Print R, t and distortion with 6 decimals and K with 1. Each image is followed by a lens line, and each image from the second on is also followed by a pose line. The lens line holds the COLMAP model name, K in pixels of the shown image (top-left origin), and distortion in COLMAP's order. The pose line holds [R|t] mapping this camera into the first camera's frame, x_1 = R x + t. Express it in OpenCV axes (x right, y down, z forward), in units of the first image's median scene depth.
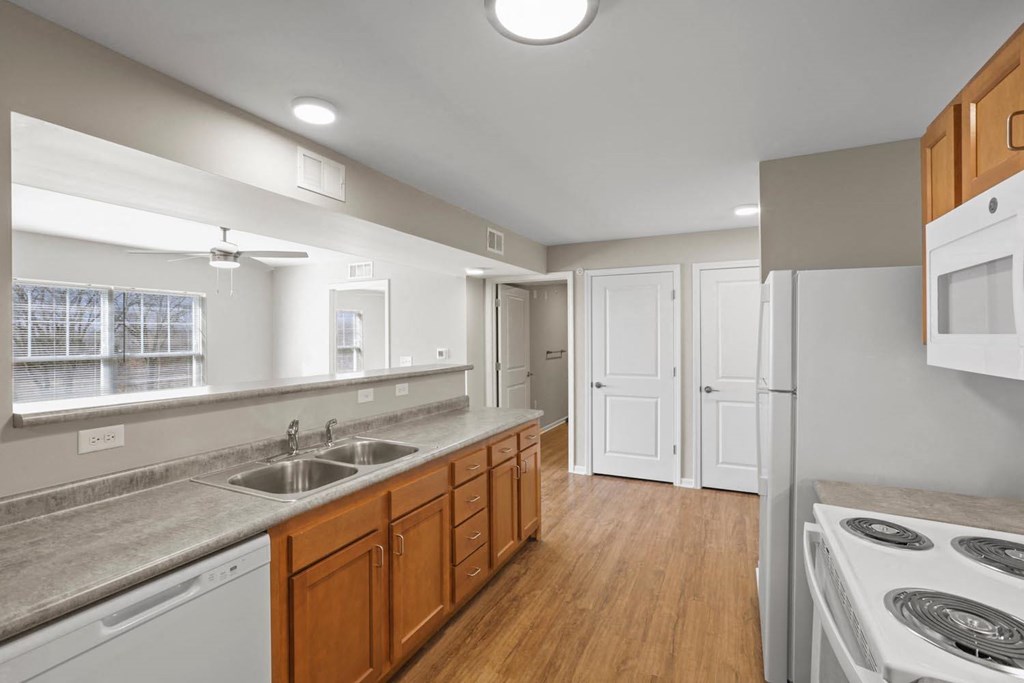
lens RADIAL K [[461.8, 0, 513.8], [0, 461.8, 333.6], [0, 0, 1]] dist [-0.030987, 0.014940]
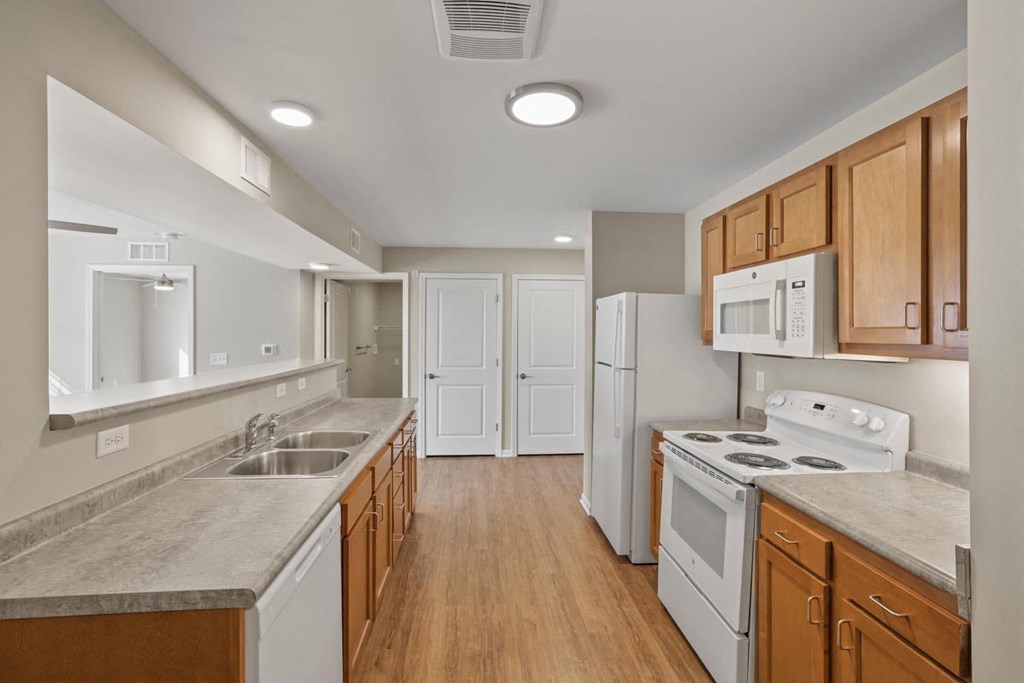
lens RADIAL K [[461.8, 0, 514.3], [0, 461.8, 333.9], [0, 0, 1]] dist [-0.030987, 0.014940]
pose [[0.862149, 0.007441, 0.506600, -0.360280], [-0.011773, 0.999916, 0.005348, 0.000567], [-0.506518, -0.010575, 0.862164, -0.108591]]
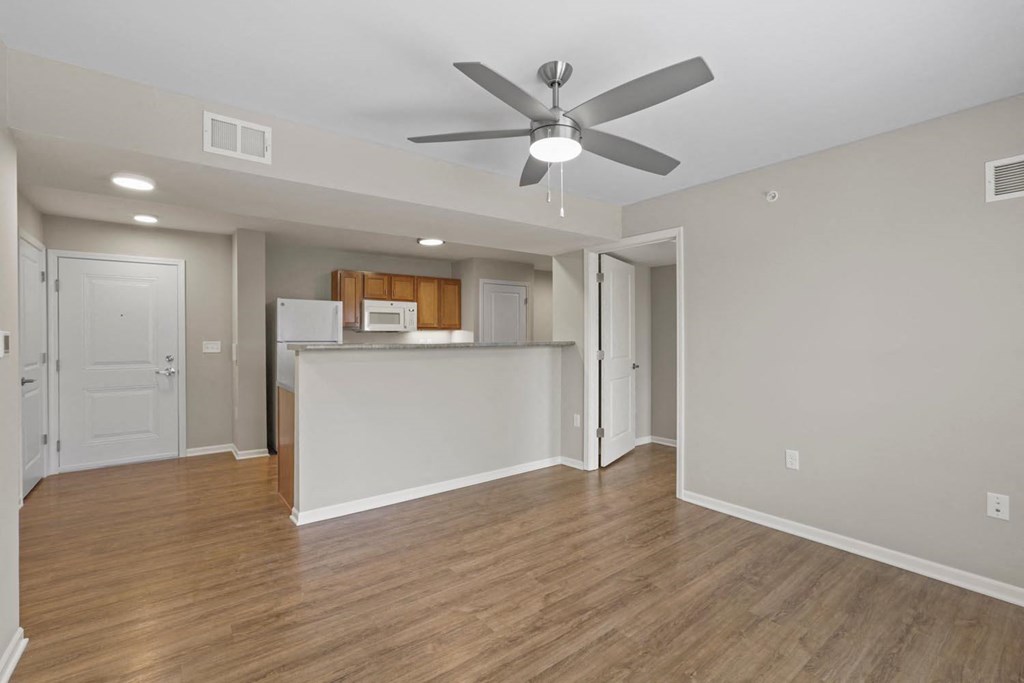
lens RADIAL K [[461.8, 0, 511.8], [0, 461.8, 338.6], [0, 0, 1]] dist [-0.030987, 0.014940]
pose [[-0.894618, 0.004563, 0.446808, -1.142775], [0.004119, 0.999990, -0.001965, 0.075872], [-0.446812, 0.000083, -0.894628, 2.062463]]
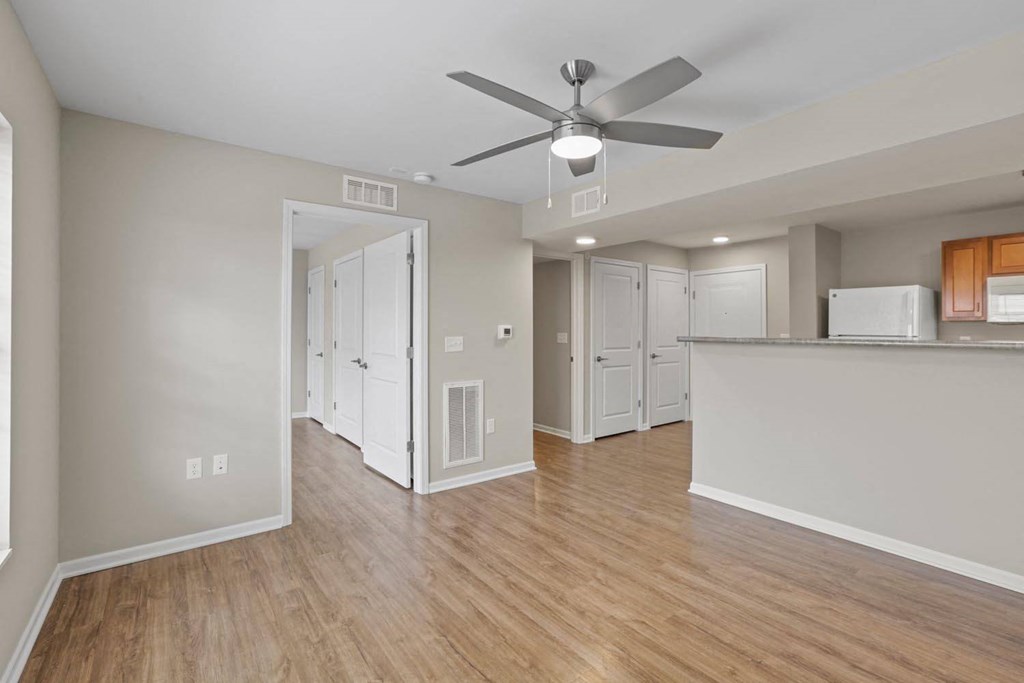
lens RADIAL K [[461.8, 0, 506.4], [0, 461.8, 331.0], [0, 0, 1]] dist [-0.030987, 0.014940]
pose [[0.456610, 0.002684, 0.889663, -1.576253], [-0.010630, 0.999941, 0.002439, 0.072702], [-0.889603, -0.010570, 0.456612, 1.166766]]
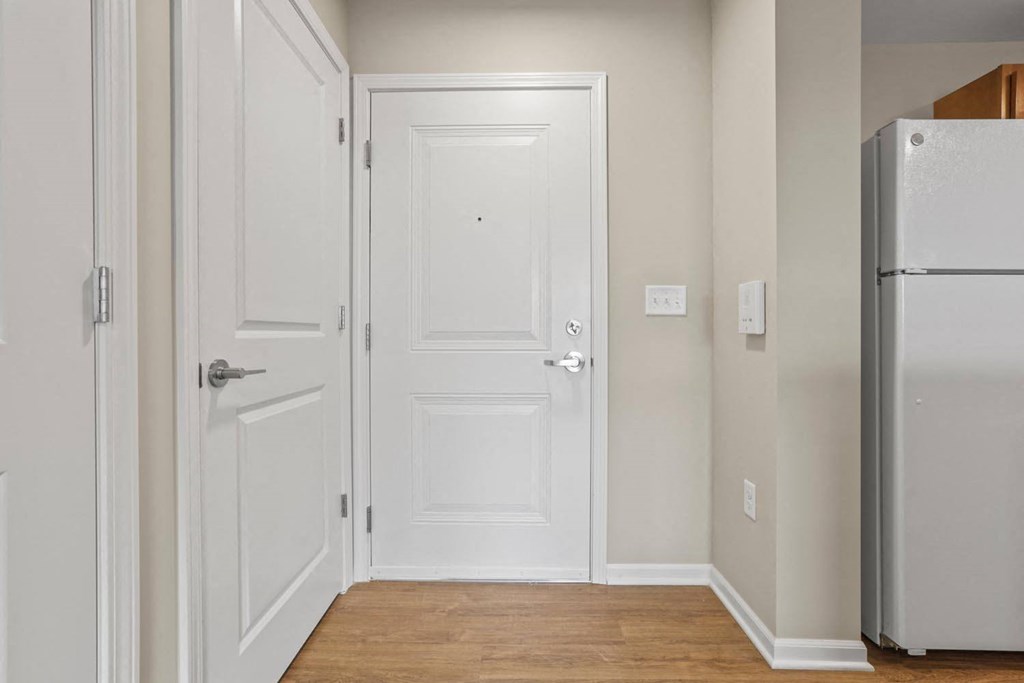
lens RADIAL K [[461.8, 0, 510.7], [0, 461.8, 332.2], [0, 0, 1]] dist [-0.030987, 0.014940]
pose [[-0.421560, 0.008419, 0.906761, 0.196846], [-0.004510, 0.999925, -0.011380, 0.155939], [-0.906789, -0.008887, -0.421490, 1.474992]]
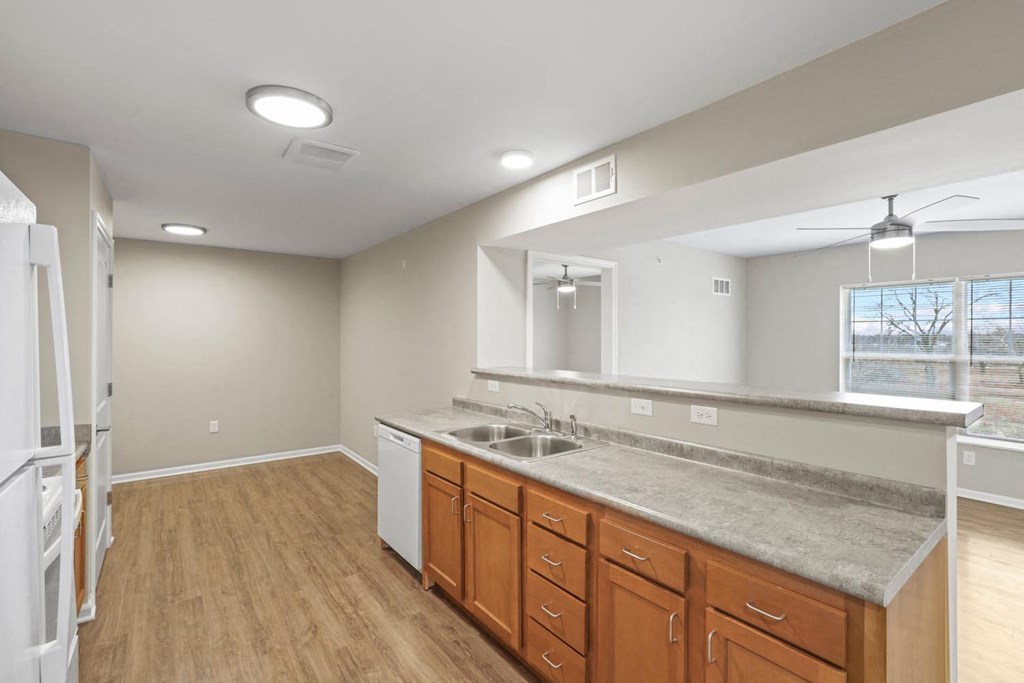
lens RADIAL K [[461.8, 0, 512.5], [0, 461.8, 342.0], [0, 0, 1]] dist [-0.030987, 0.014940]
pose [[-0.450063, 0.012353, -0.892911, 0.495272], [0.008515, 0.999918, 0.009542, 0.005887], [0.892956, -0.003309, -0.450131, 1.080615]]
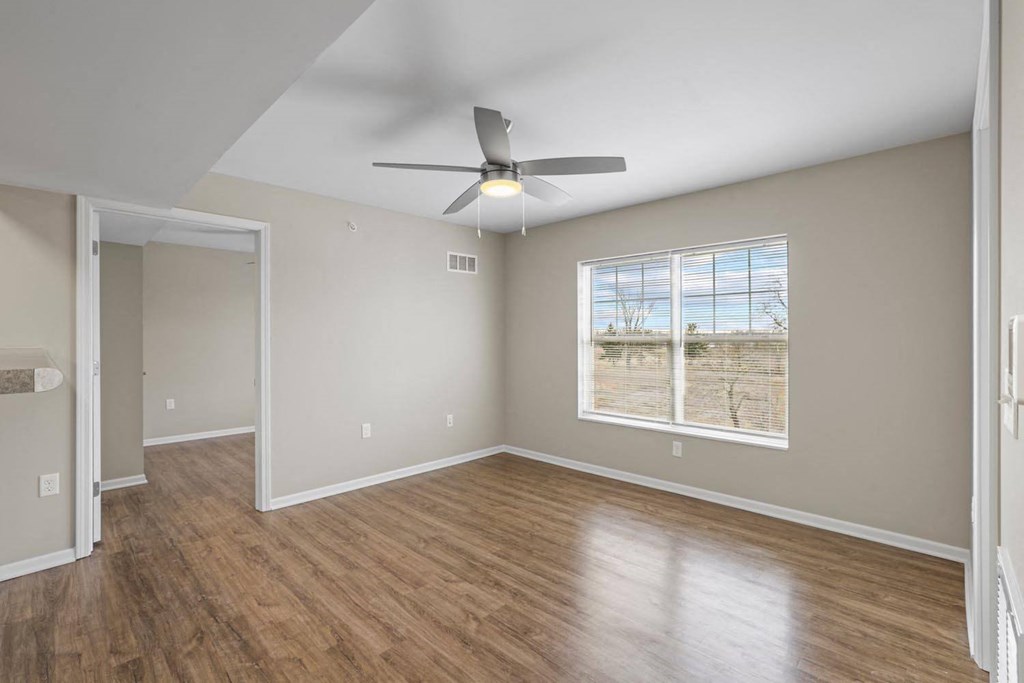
lens RADIAL K [[461.8, 0, 509.7], [0, 461.8, 339.6], [0, 0, 1]] dist [-0.030987, 0.014940]
pose [[-0.314855, 0.012336, -0.949060, -0.046932], [0.012035, 0.999887, 0.009004, 0.068478], [0.949064, -0.008587, -0.314967, 1.692320]]
